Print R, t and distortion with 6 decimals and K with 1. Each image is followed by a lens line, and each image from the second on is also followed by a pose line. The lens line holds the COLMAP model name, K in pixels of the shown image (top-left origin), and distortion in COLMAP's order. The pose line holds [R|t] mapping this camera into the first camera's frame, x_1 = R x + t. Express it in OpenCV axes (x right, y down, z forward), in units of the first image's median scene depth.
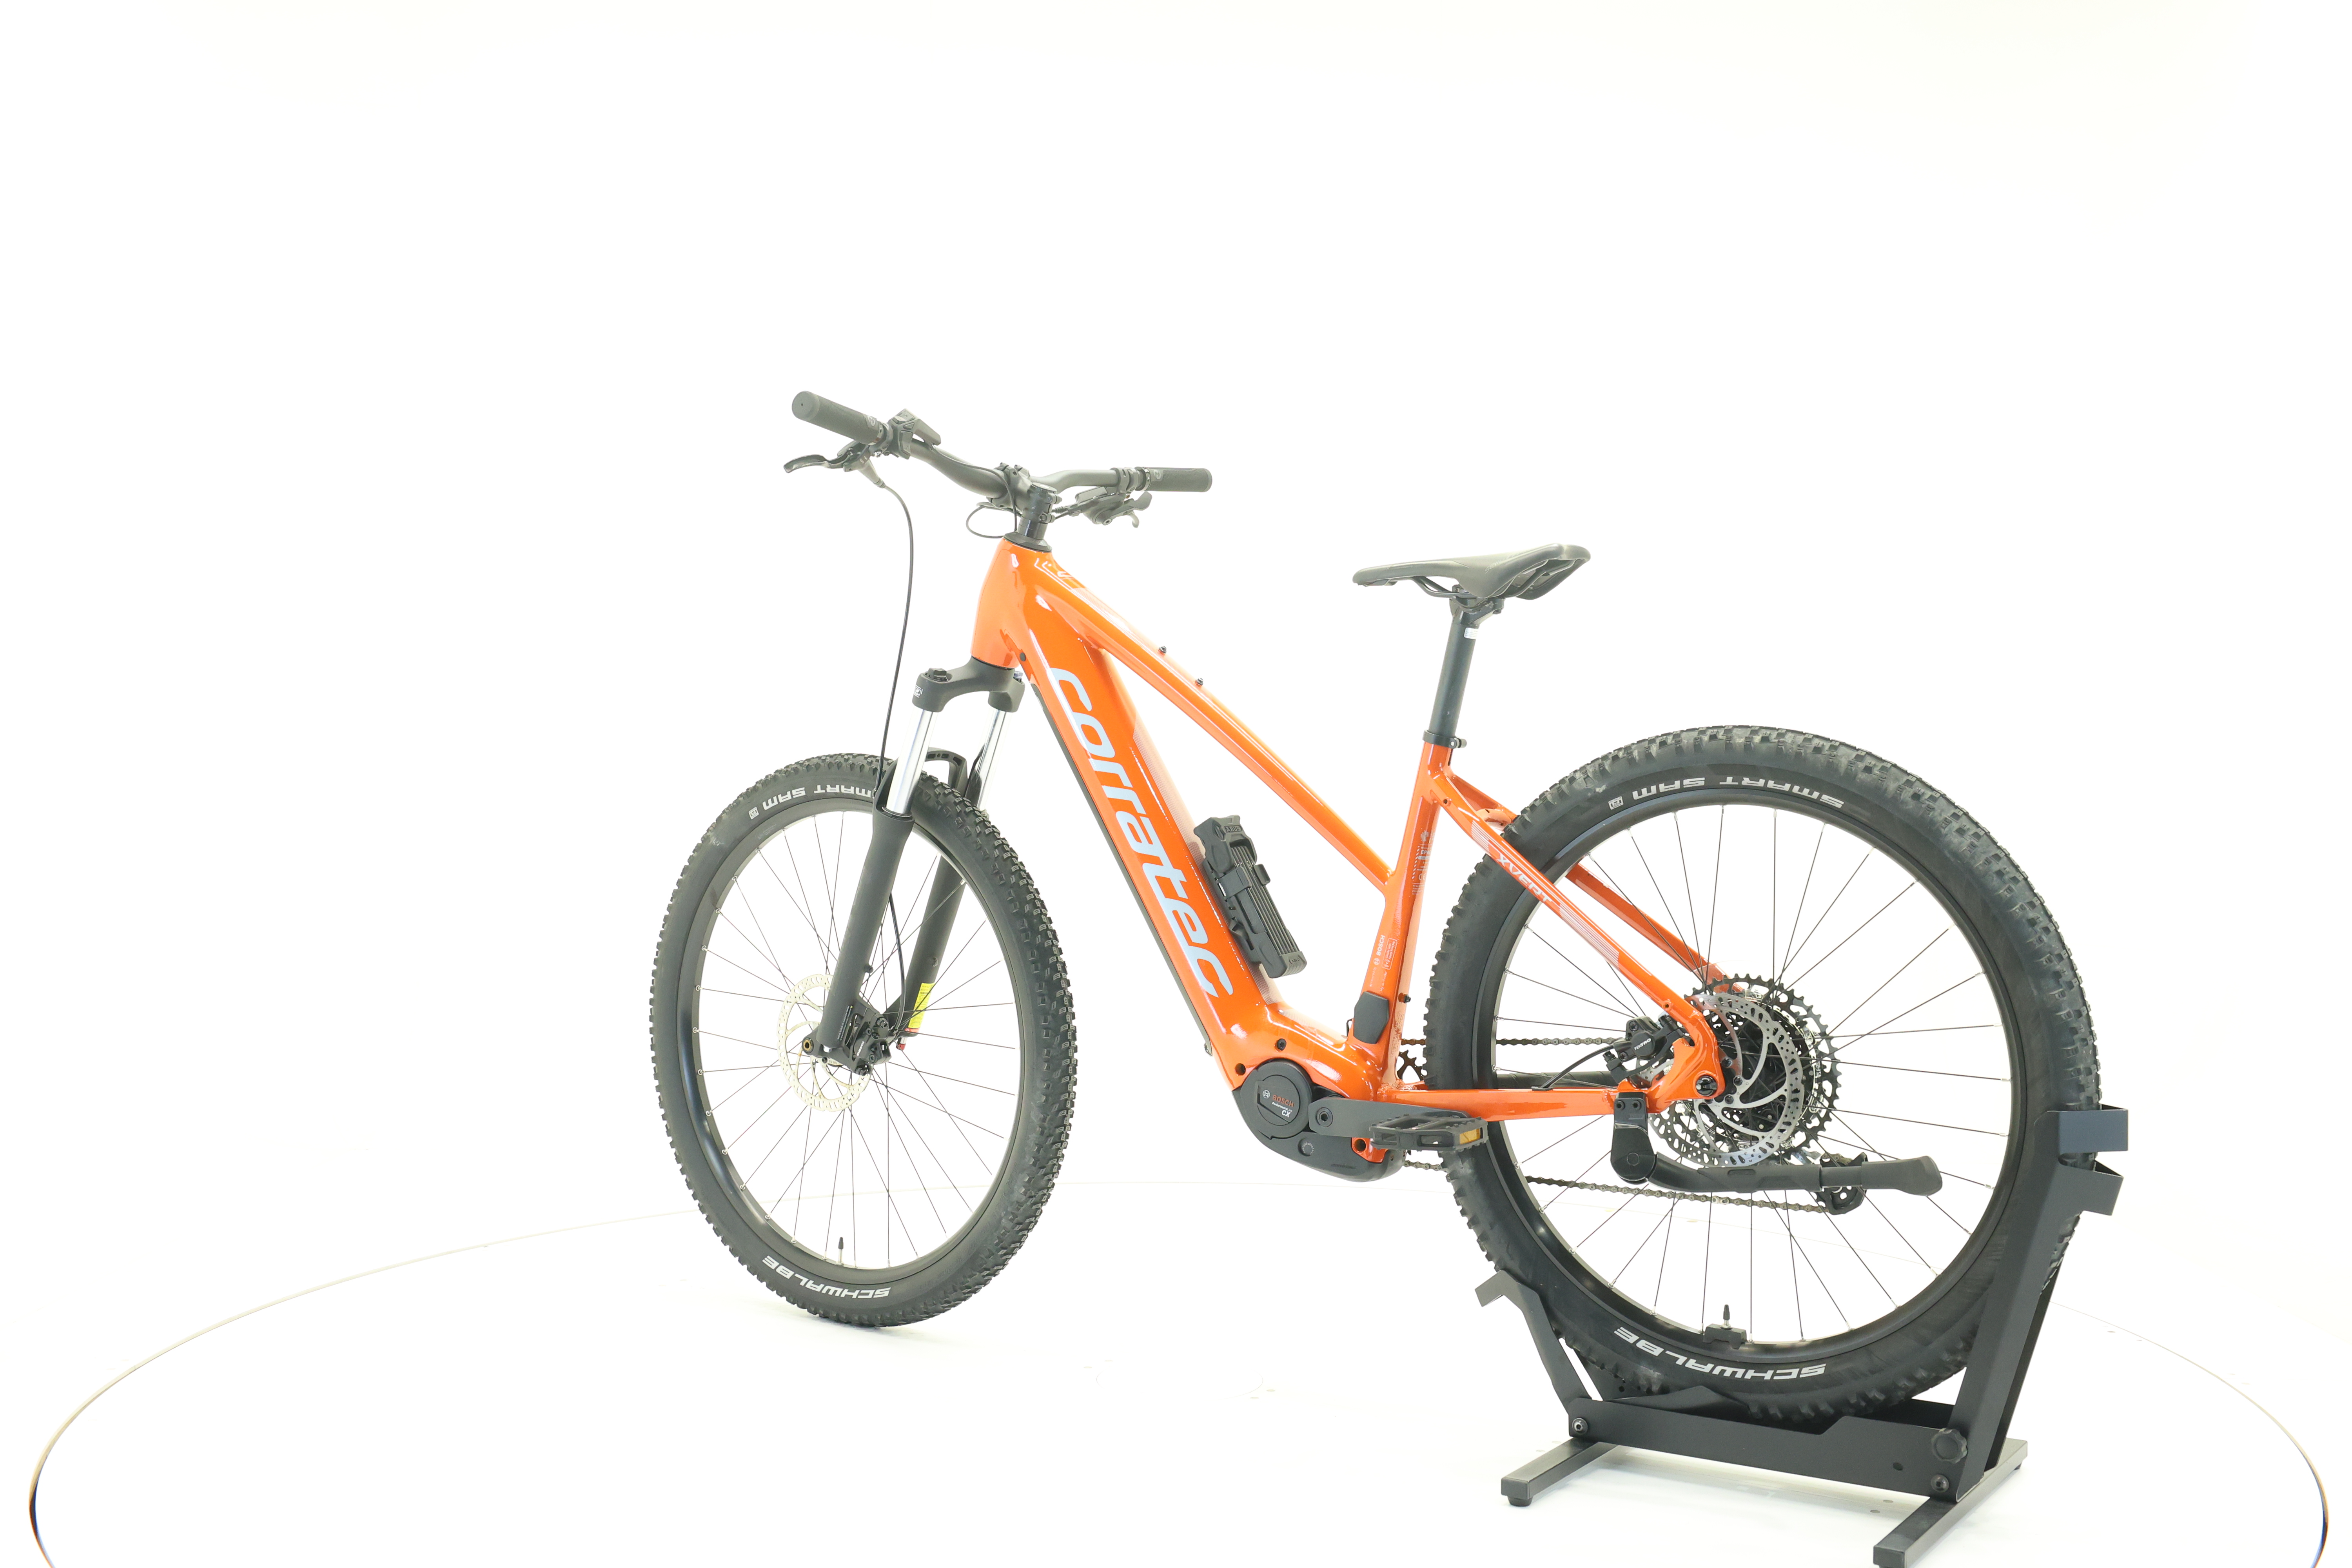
lens RADIAL K [[2531.9, 0, 1176.0], [0, 2531.9, 784.0], [0, 0, 1]] dist [-0.139895, 0.006512]
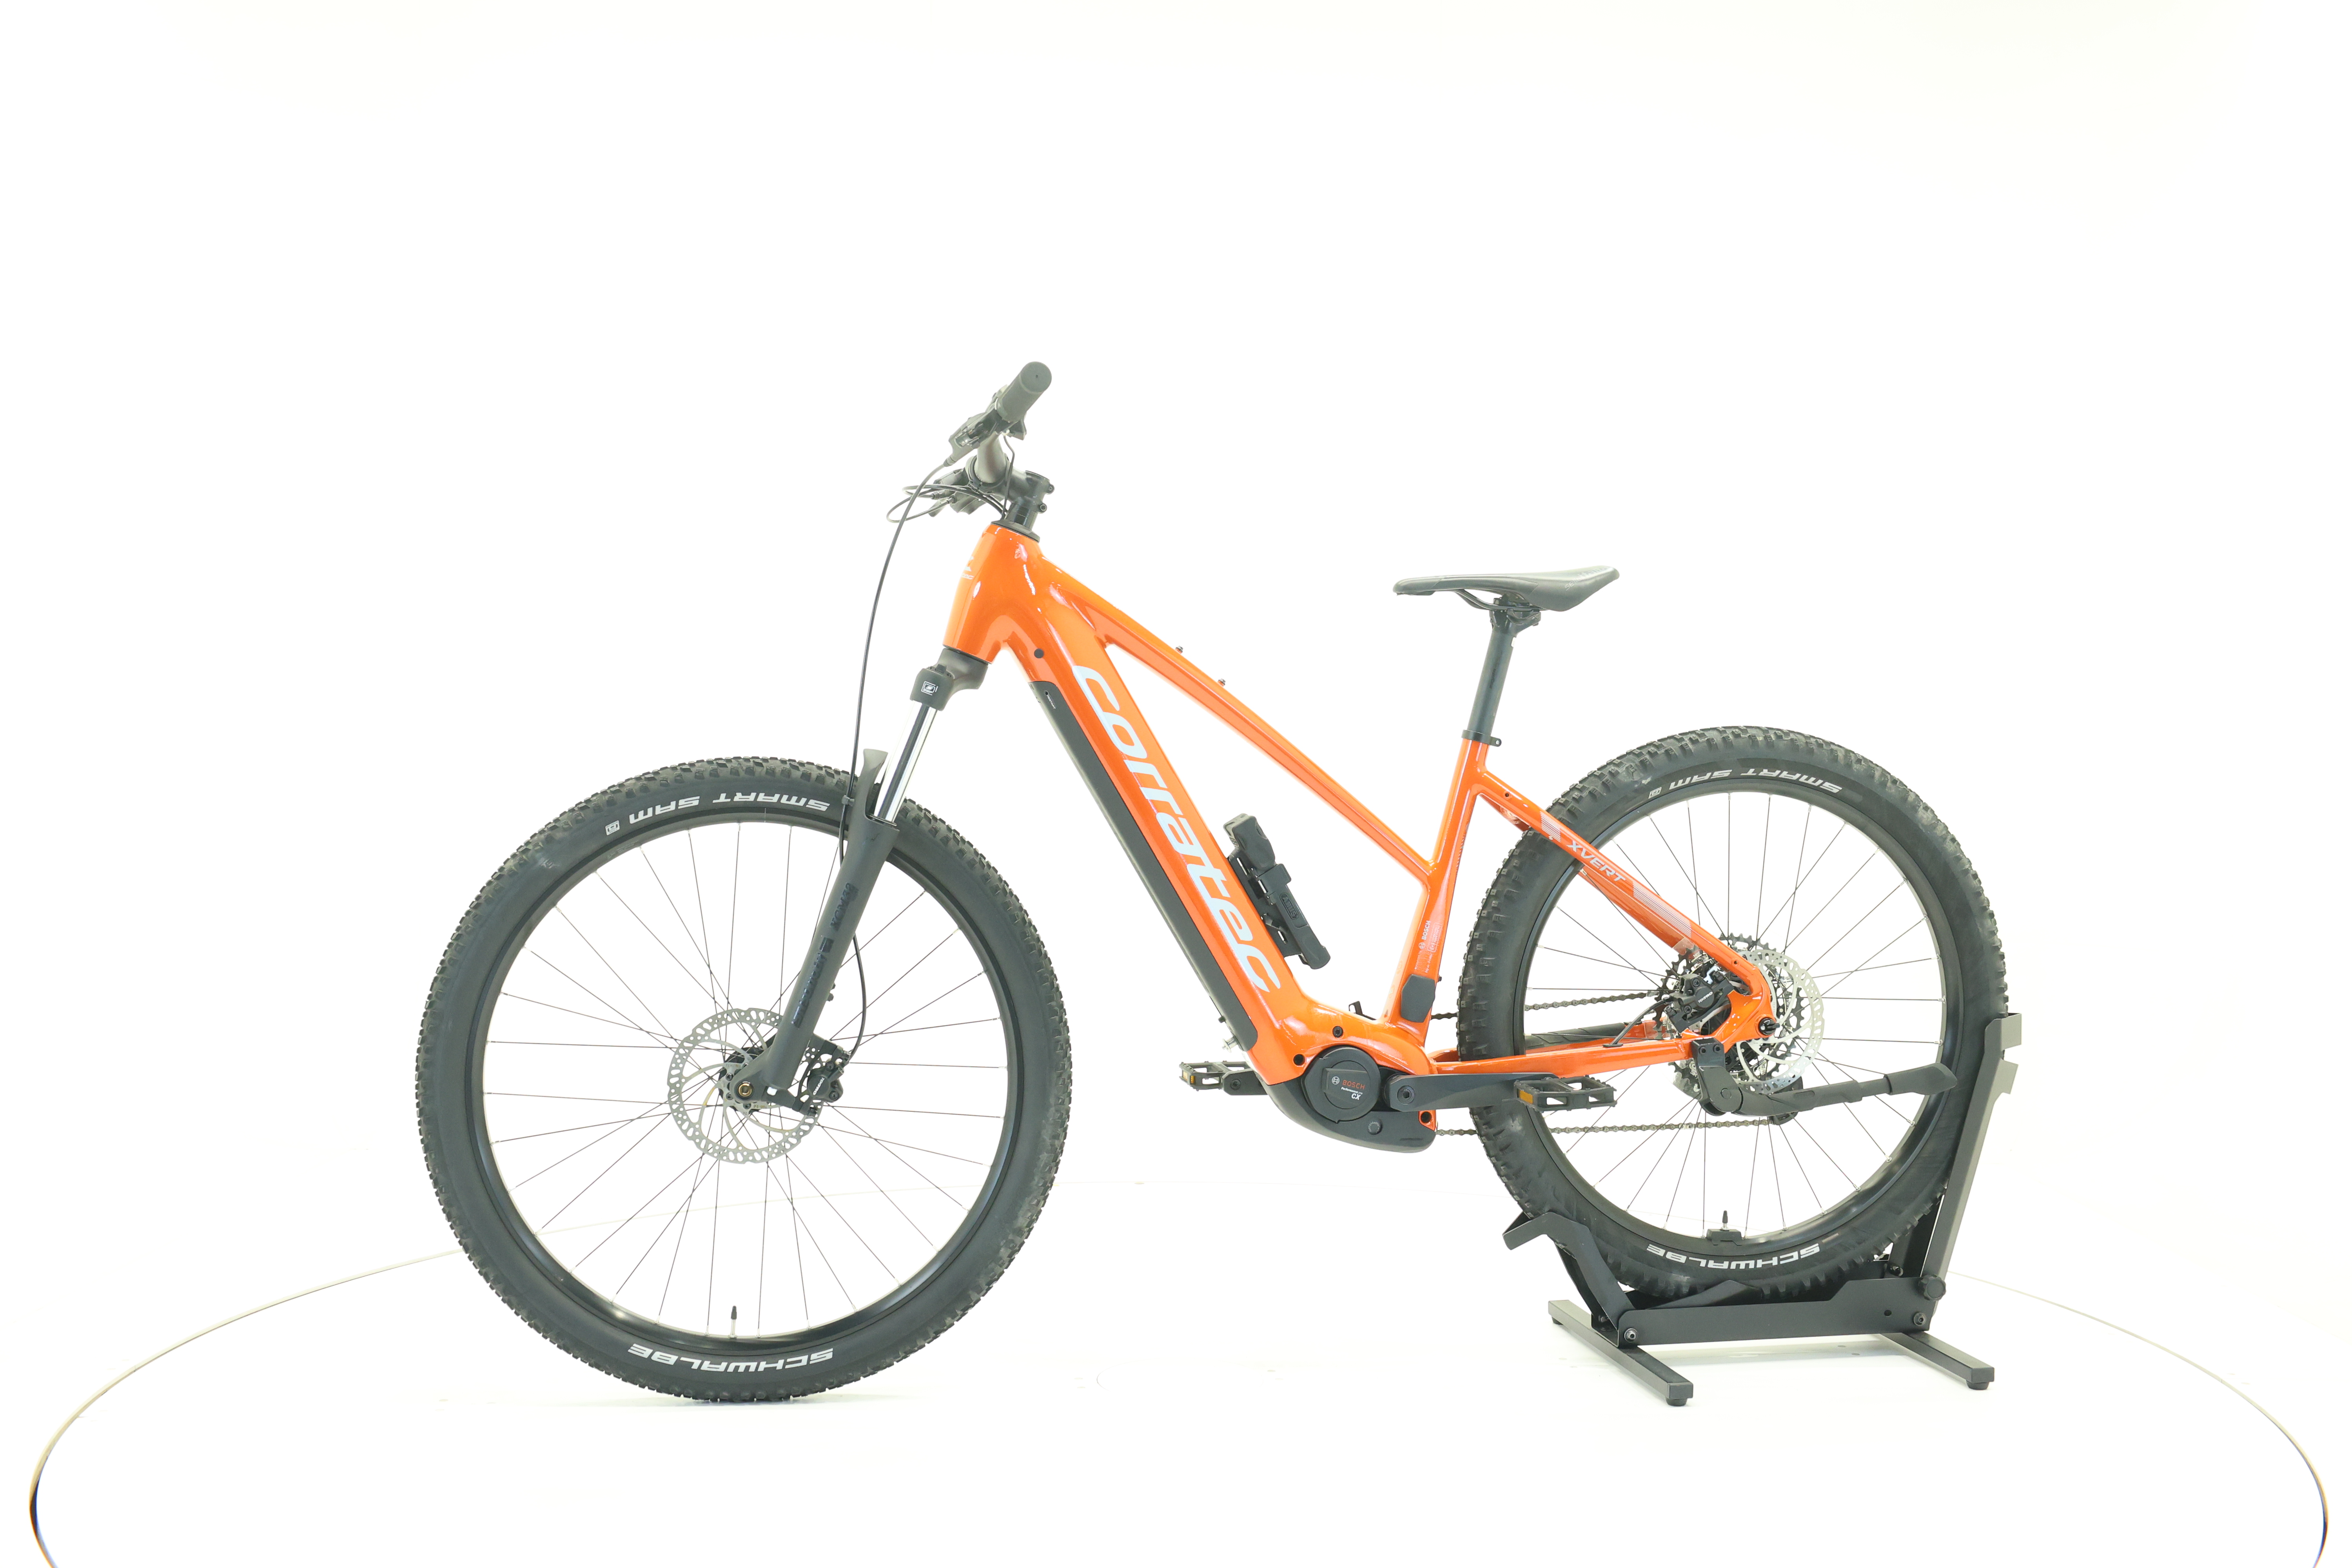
lens RADIAL K [[2419.8, 0, 1176.0], [0, 2419.8, 784.0], [0, 0, 1]] dist [-0.170493, 0.002052]
pose [[0.714004, -0.006259, 0.700113, -0.721538], [0.018629, 0.999776, -0.010060, 0.009962], [-0.699893, 0.020226, 0.713961, 0.343625]]
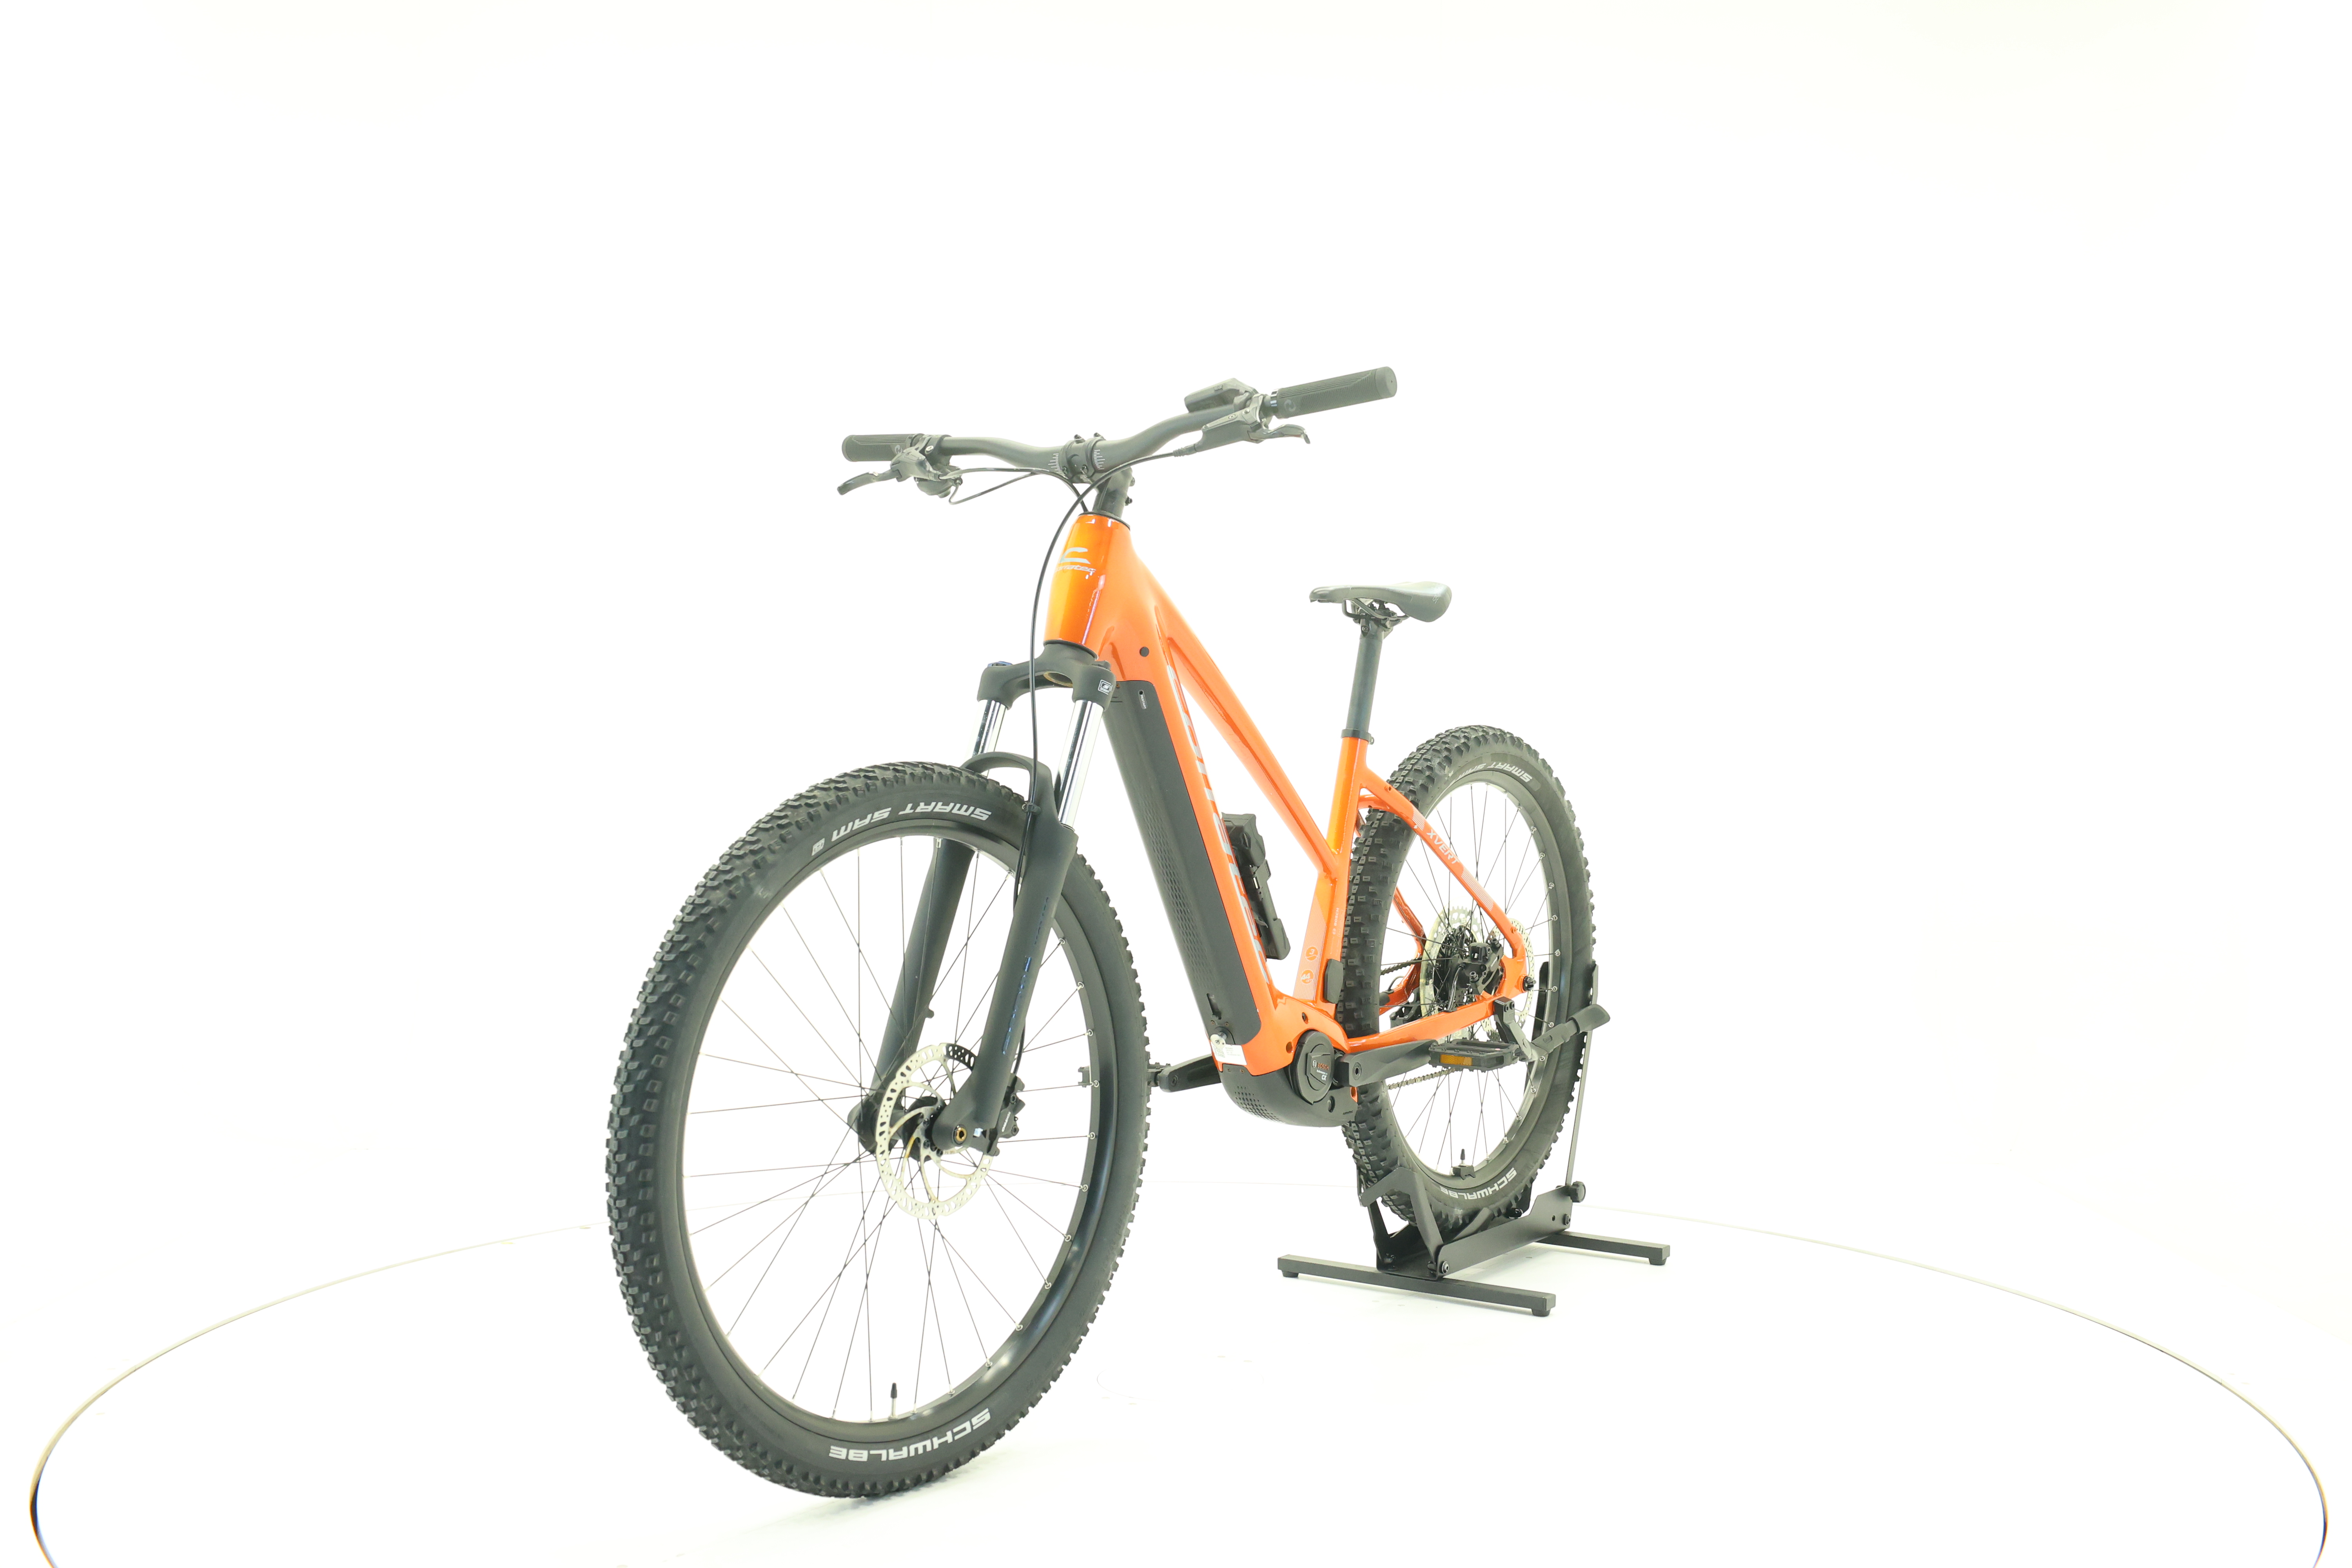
lens RADIAL K [[2443.0, 0, 1176.4], [0, 2443.0, 598.9], [0, 0, 1]] dist [-0.230745, -0.004391]
pose [[0.017180, 0.047950, 0.998702, -1.037918], [0.021557, 0.998599, -0.048316, -0.028500], [-0.999620, 0.022359, 0.016123, 1.063049]]
